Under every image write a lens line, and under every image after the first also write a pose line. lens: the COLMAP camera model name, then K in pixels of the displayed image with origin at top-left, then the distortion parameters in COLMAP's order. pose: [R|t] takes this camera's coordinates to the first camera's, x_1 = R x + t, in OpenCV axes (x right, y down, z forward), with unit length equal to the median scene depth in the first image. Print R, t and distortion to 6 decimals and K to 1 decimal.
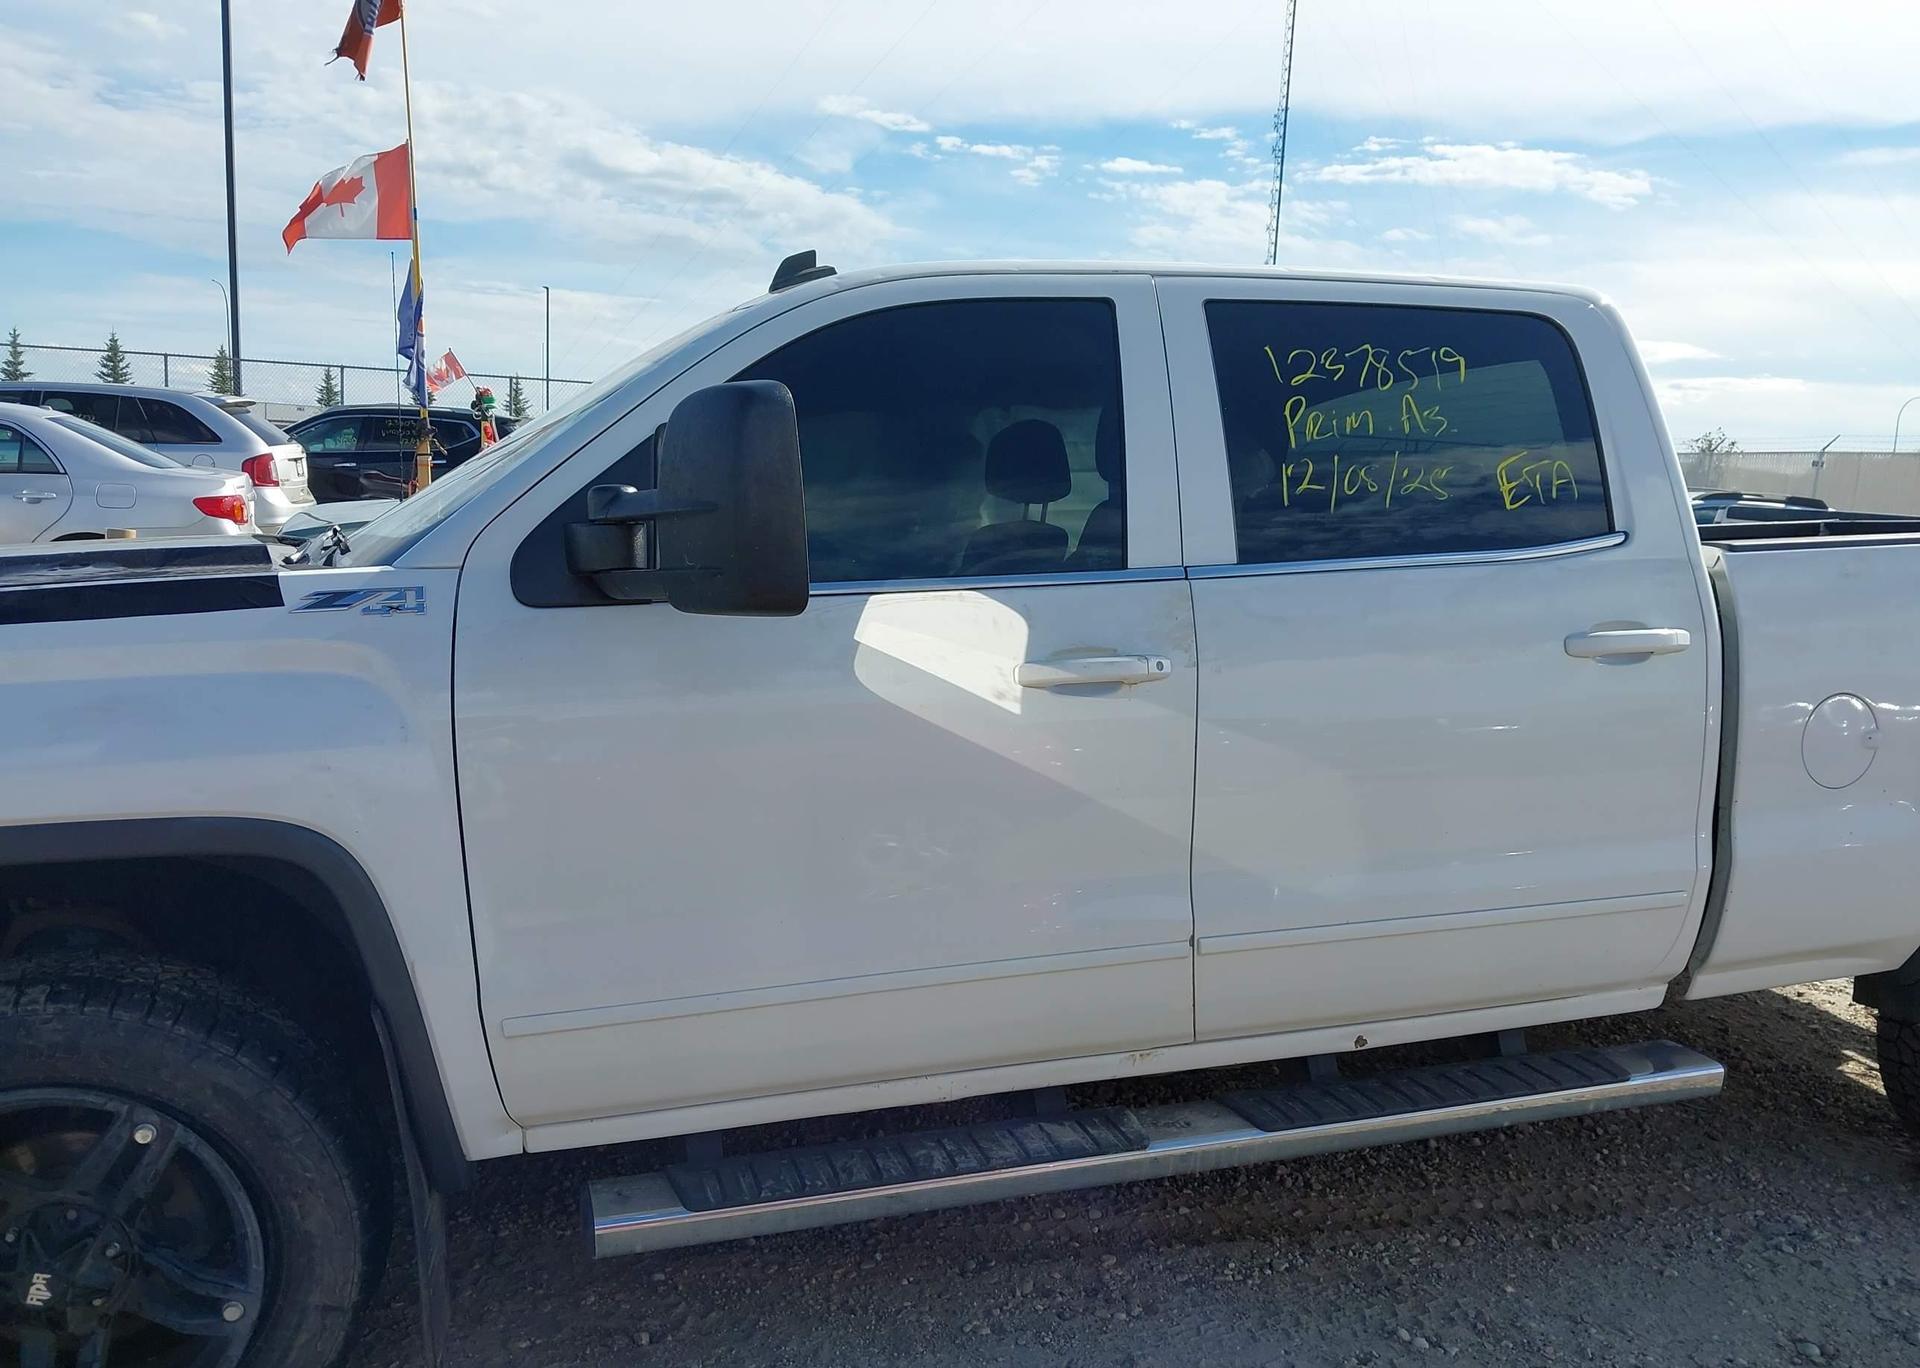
lens RADIAL K [[1541.8, 0, 979.7], [0, 1541.8, 695.4], [0, 0, 1]] dist [0.009071, -0.012244]
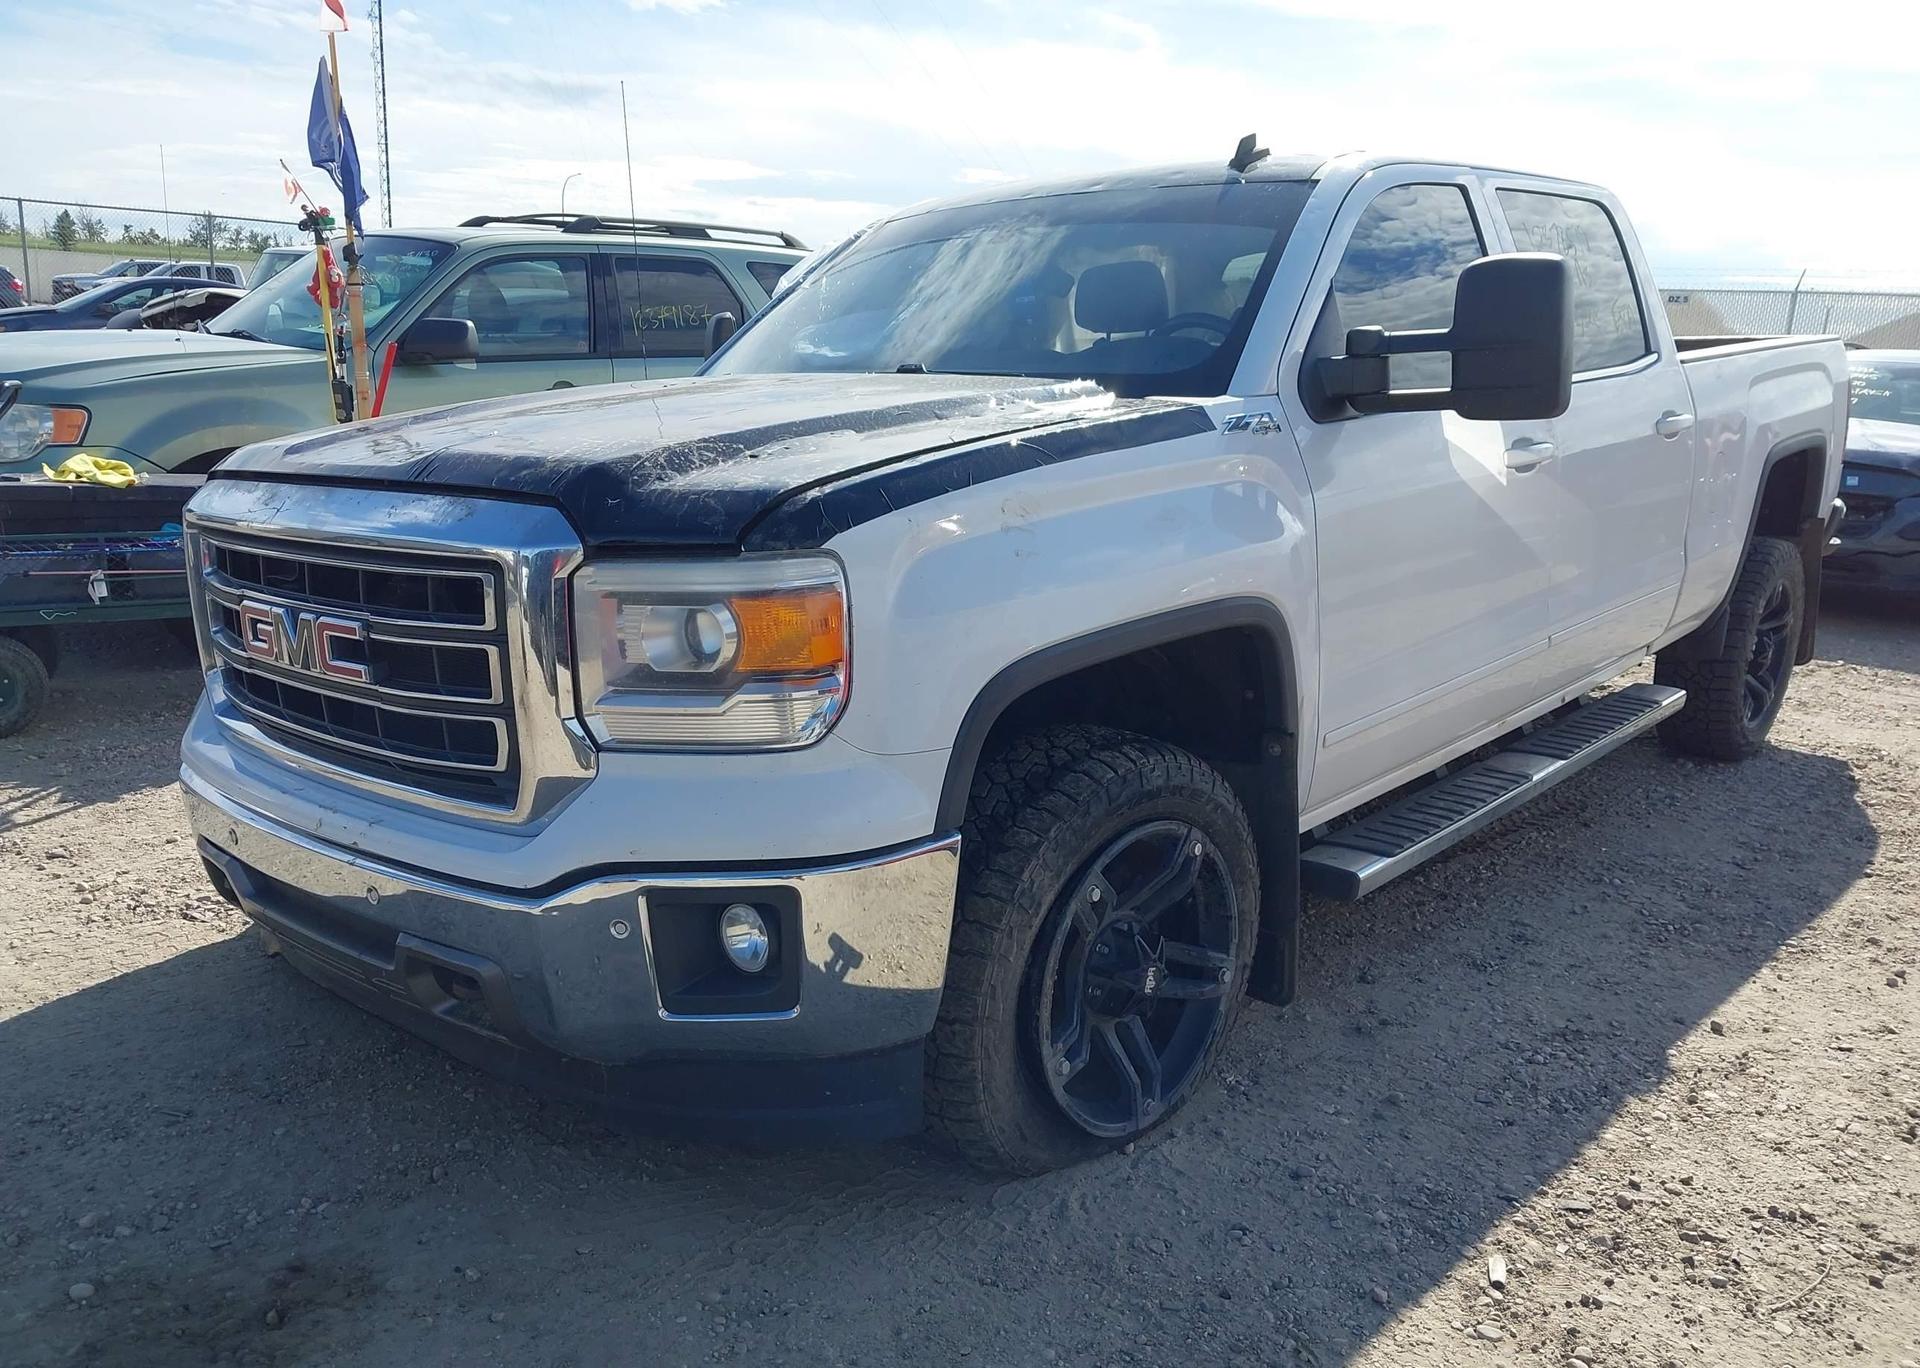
lens RADIAL K [[1541.8, 0, 966.2], [0, 1541.8, 690.7], [0, 0, 1]] dist [0.009071, -0.012244]
pose [[0.858219, -0.124284, 0.498009, -1.033994], [0.067633, 0.989164, 0.130306, -0.019940], [-0.508808, -0.078149, 0.857326, 0.006409]]
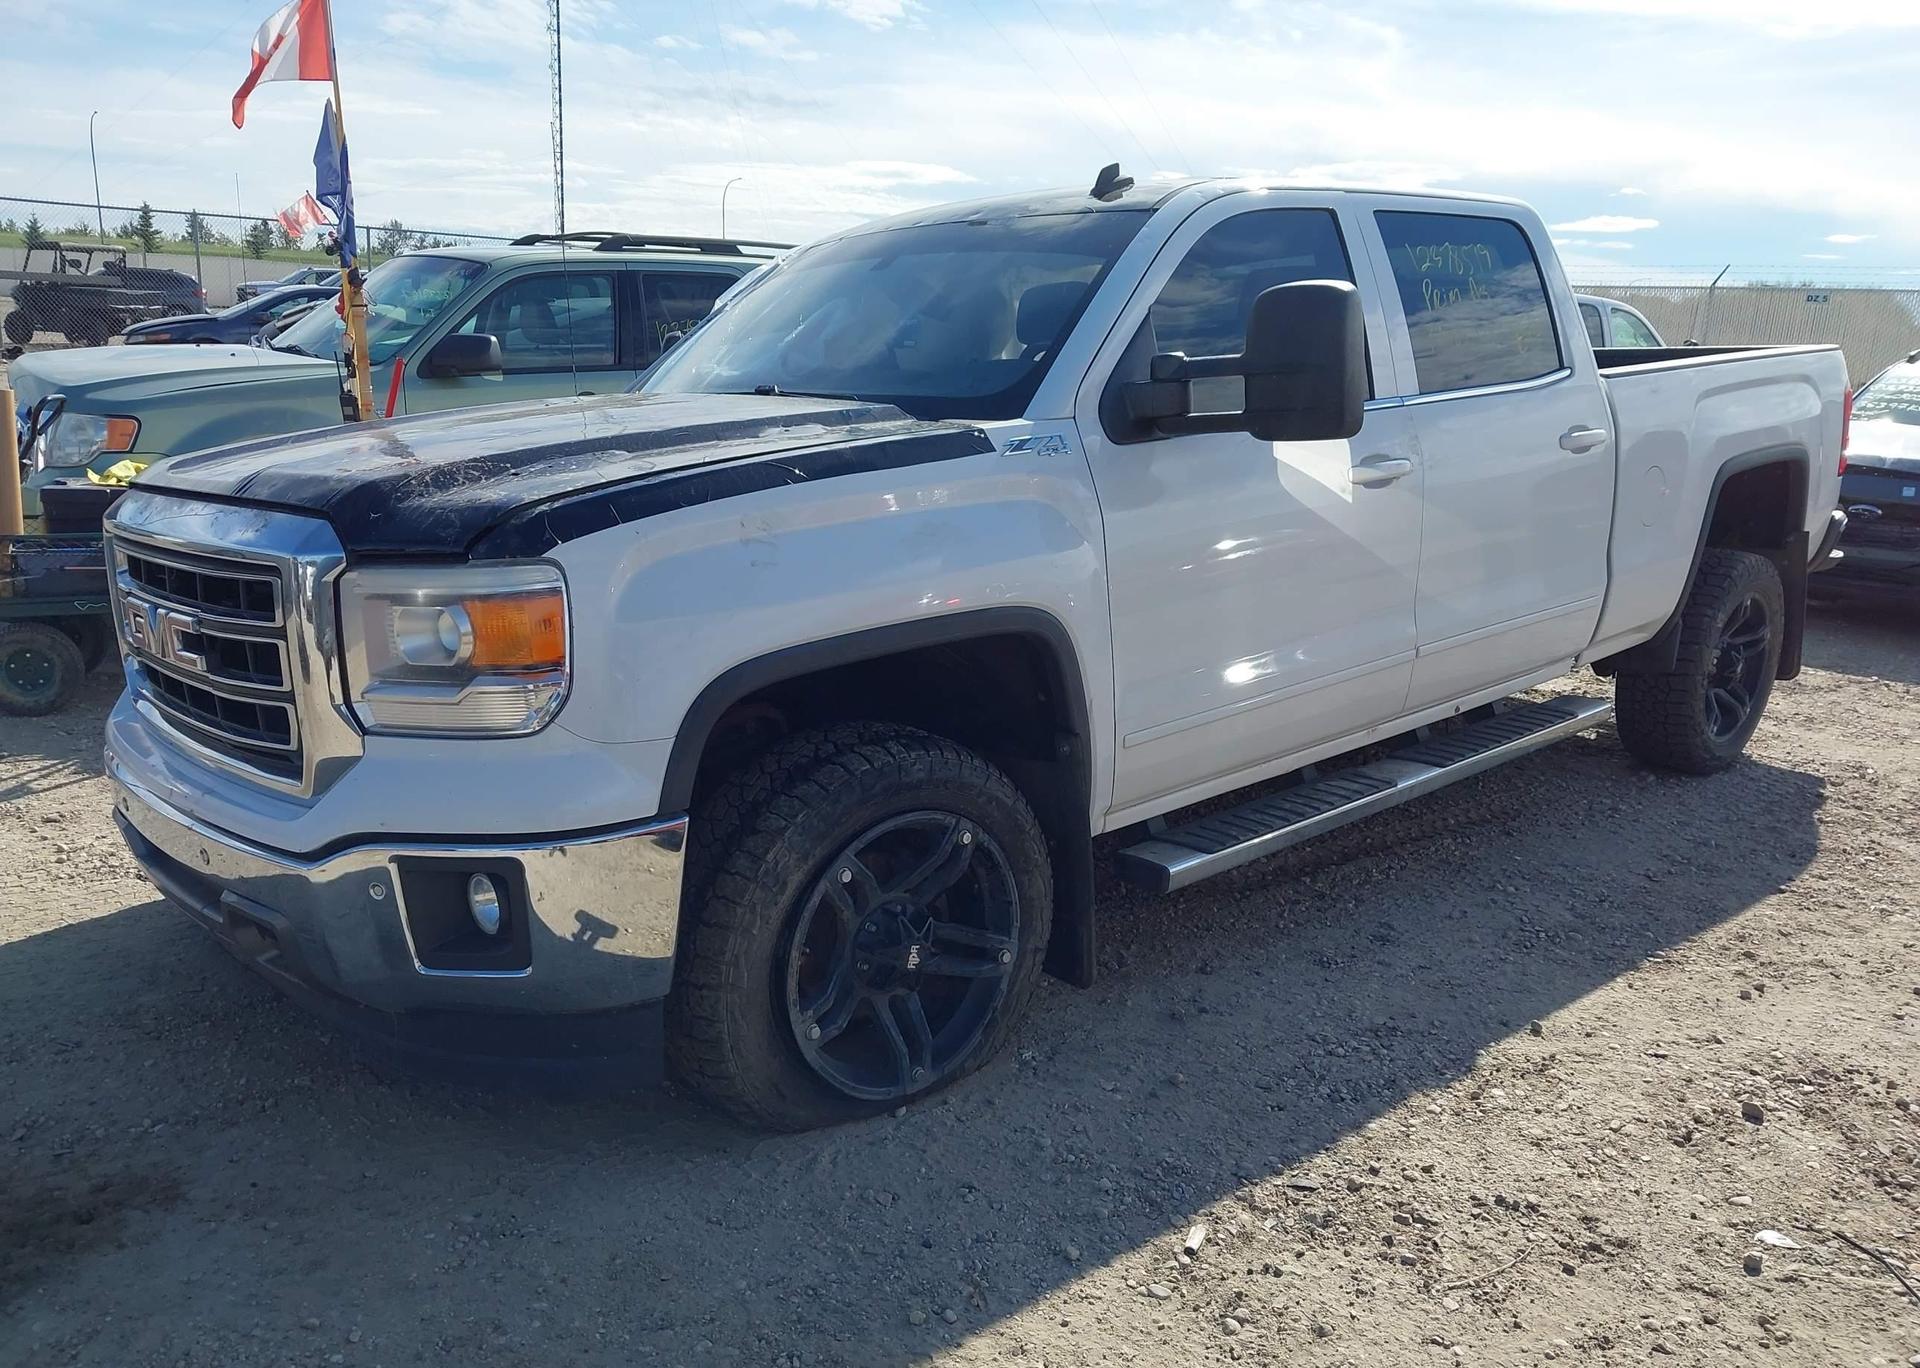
lens RADIAL K [[1541.8, 0, 965.8], [0, 1541.8, 690.6], [0, 0, 1]] dist [0.009071, -0.012244]
pose [[0.905389, -0.107660, 0.410708, -0.852288], [0.061491, 0.990368, 0.124054, -0.014189], [-0.420108, -0.087062, 0.903288, -0.185400]]
